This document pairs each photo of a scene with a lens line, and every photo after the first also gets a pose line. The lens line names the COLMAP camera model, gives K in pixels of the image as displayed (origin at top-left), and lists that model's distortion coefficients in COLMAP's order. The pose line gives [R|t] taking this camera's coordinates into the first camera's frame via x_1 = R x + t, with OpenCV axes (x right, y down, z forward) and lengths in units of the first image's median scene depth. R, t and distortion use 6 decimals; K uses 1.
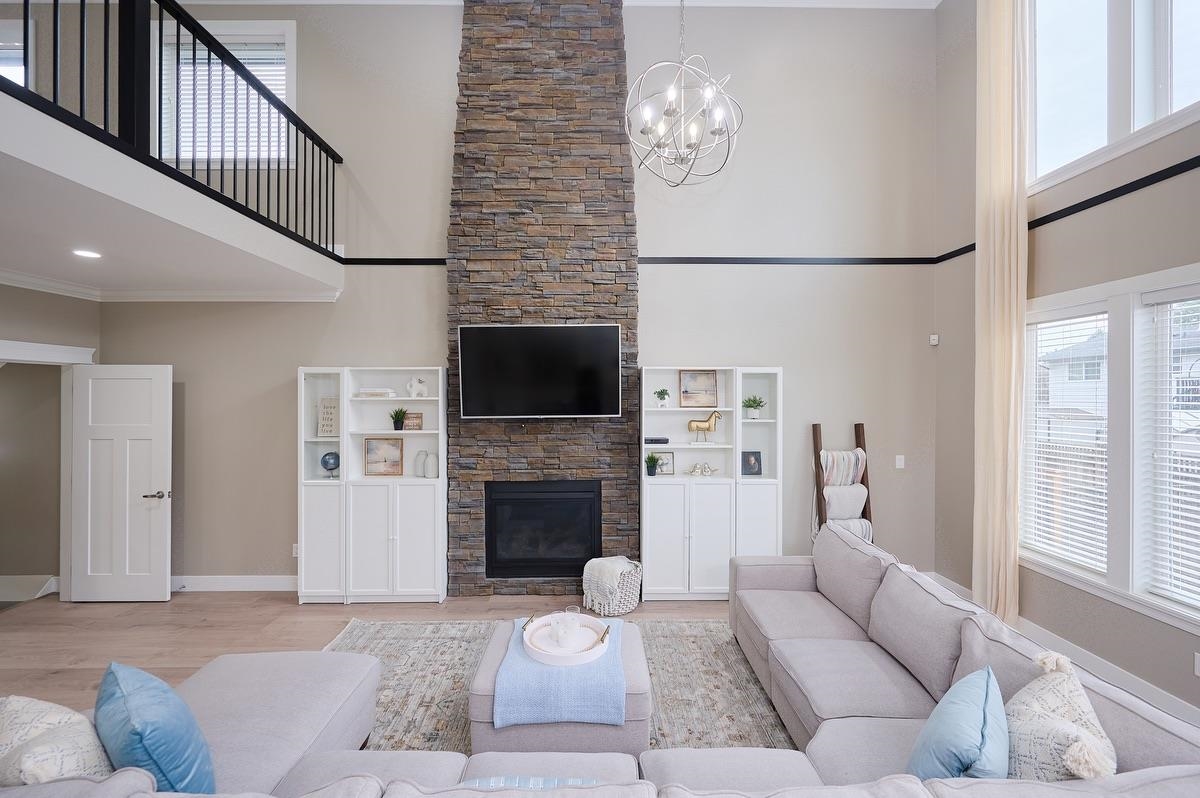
lens RADIAL K [[464.0, 0, 600.0], [0, 464.0, 399.0], [0, 0, 1]] dist [-0.000525, 0.000000]
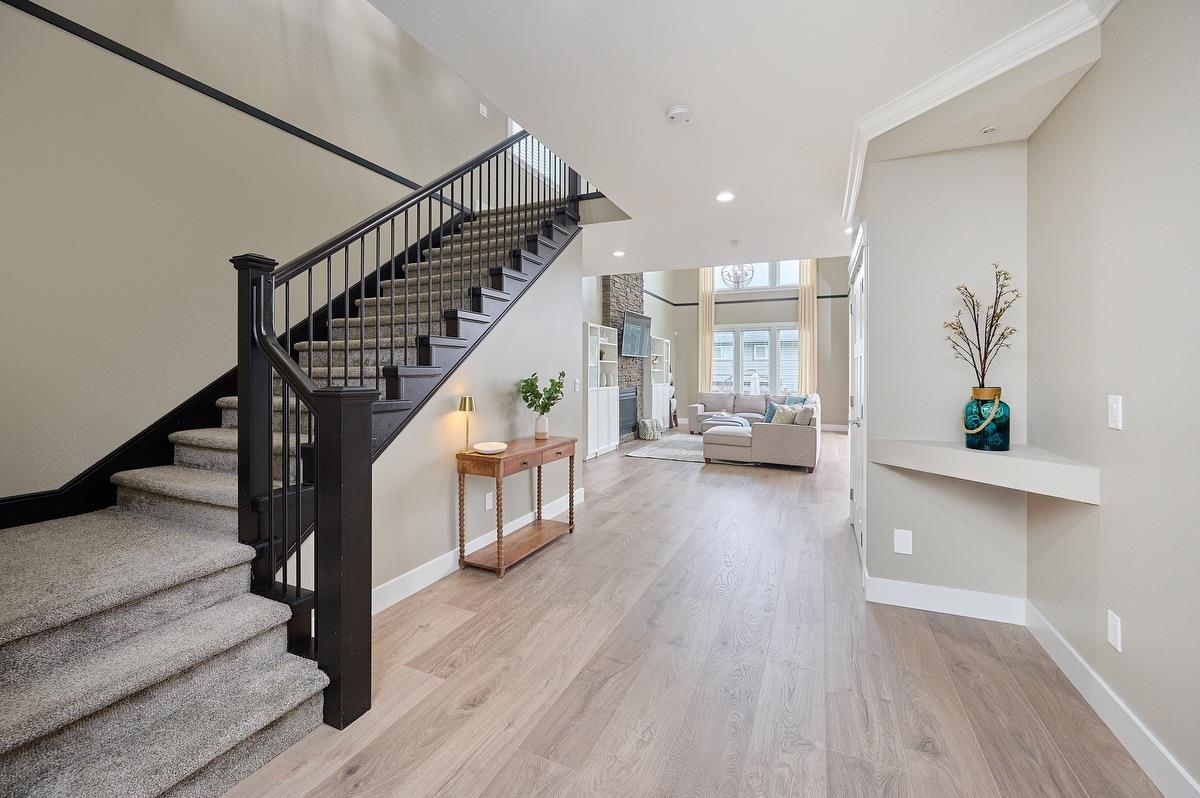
lens RADIAL K [[493.5, 0, 600.3], [0, 493.5, 373.9], [0, 0, 1]] dist [-0.000136, 0.000012]
pose [[0.420018, -0.001751, 0.907514, -2.336504], [-0.013596, 0.999874, 0.008222, 0.108580], [-0.907414, -0.015792, 0.419942, 0.210793]]
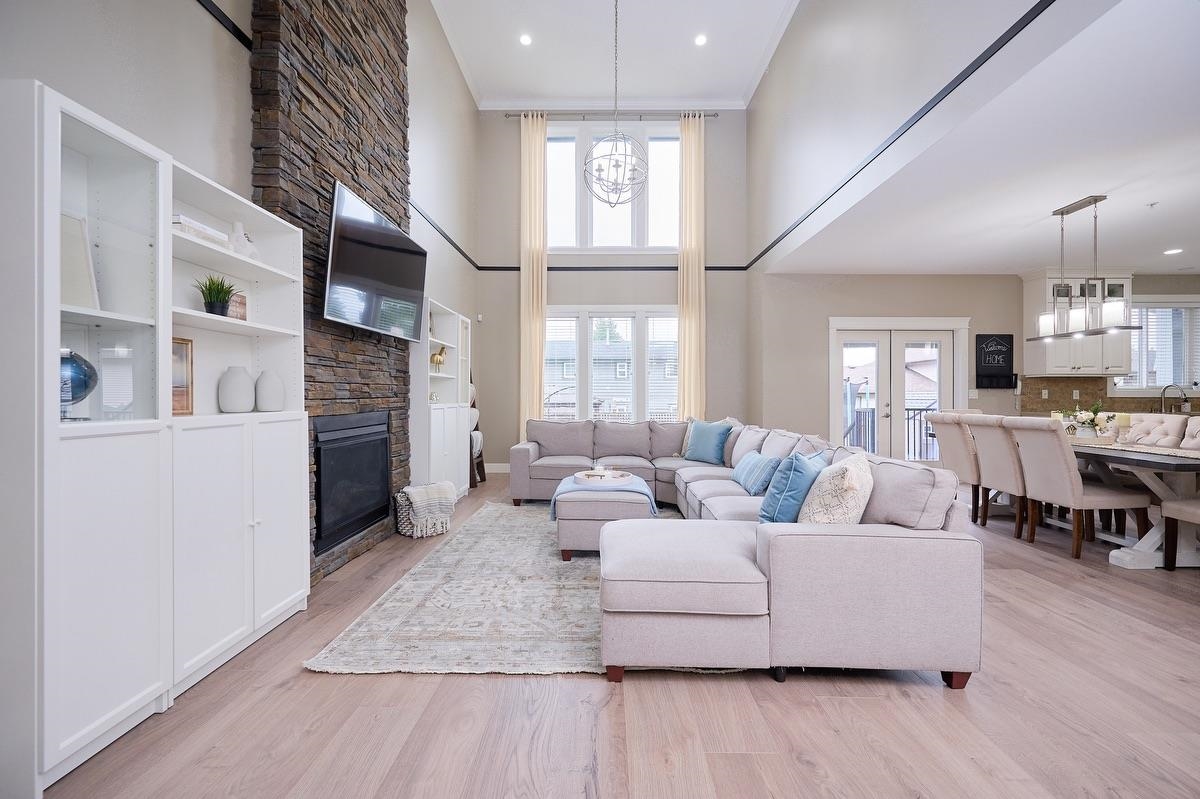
lens RADIAL K [[481.1, 0, 600.0], [0, 481.1, 399.5], [0, 0, 1]] dist [-0.000130, 0.000054]
pose [[0.029793, -0.007884, 0.999525, -1.014658], [-0.014909, 0.999854, 0.008331, 0.151960], [-0.999445, -0.015150, 0.029671, 0.610246]]
